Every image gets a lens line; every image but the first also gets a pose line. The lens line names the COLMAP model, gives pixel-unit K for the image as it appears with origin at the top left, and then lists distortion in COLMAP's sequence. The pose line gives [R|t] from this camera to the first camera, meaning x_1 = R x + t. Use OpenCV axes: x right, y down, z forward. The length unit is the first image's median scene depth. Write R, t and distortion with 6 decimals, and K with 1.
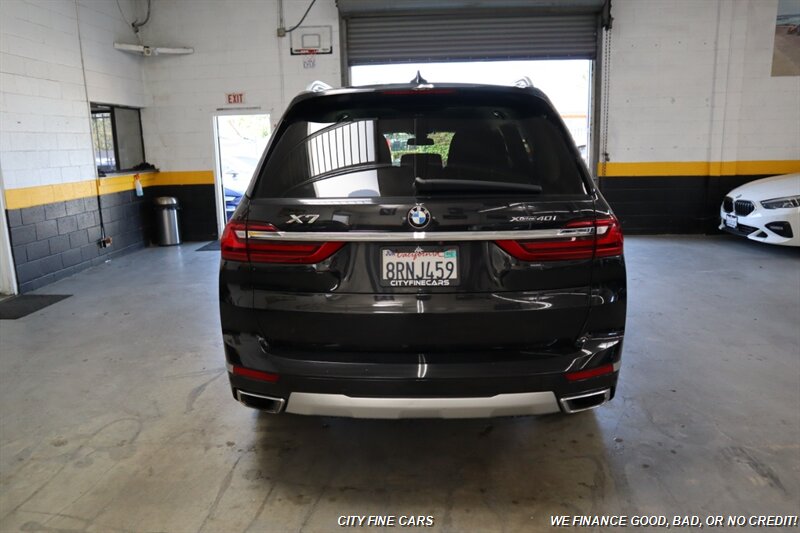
lens RADIAL K [[593.6, 0, 399.6], [0, 593.6, 266.3], [0, 0, 1]] dist [-0.101883, 0.072562]
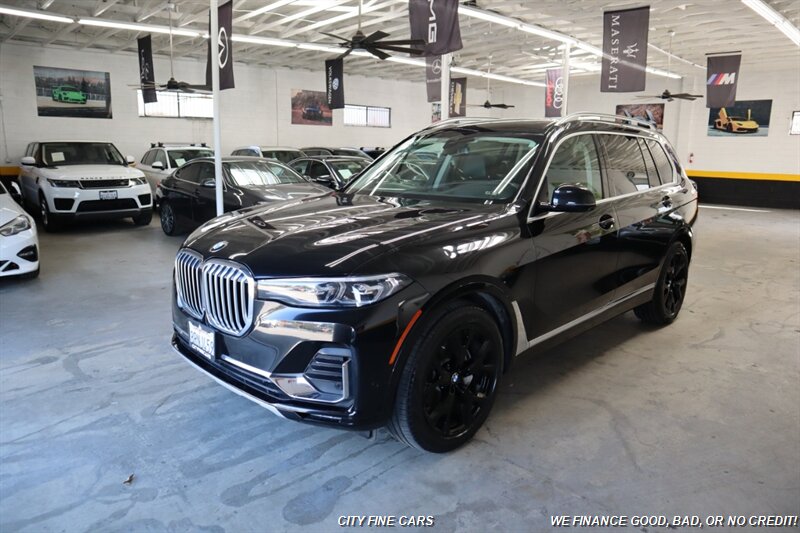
lens RADIAL K [[547.6, 0, 400.5], [0, 547.6, 266.6], [0, 0, 1]] dist [-0.092174, 0.041044]
pose [[-0.735528, -0.122482, 0.666330, -0.501685], [0.143424, 0.933080, 0.329834, -0.376133], [-0.662139, 0.338171, -0.668740, 1.879877]]
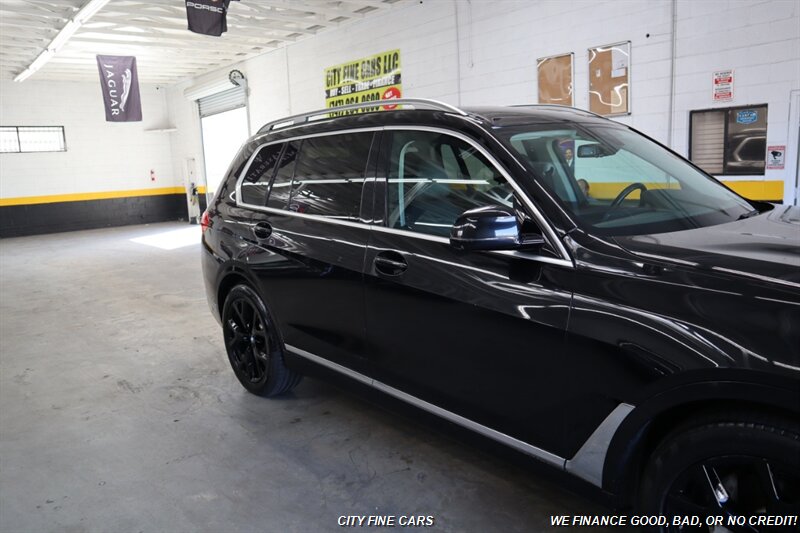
lens RADIAL K [[593.6, 0, 395.1], [0, 593.6, 261.6], [0, 0, 1]] dist [-0.101883, 0.072562]
pose [[-0.730870, 0.168968, -0.661271, 0.649517], [-0.074567, 0.943303, 0.323448, -0.321643], [0.678431, 0.285707, -0.676833, 1.483125]]
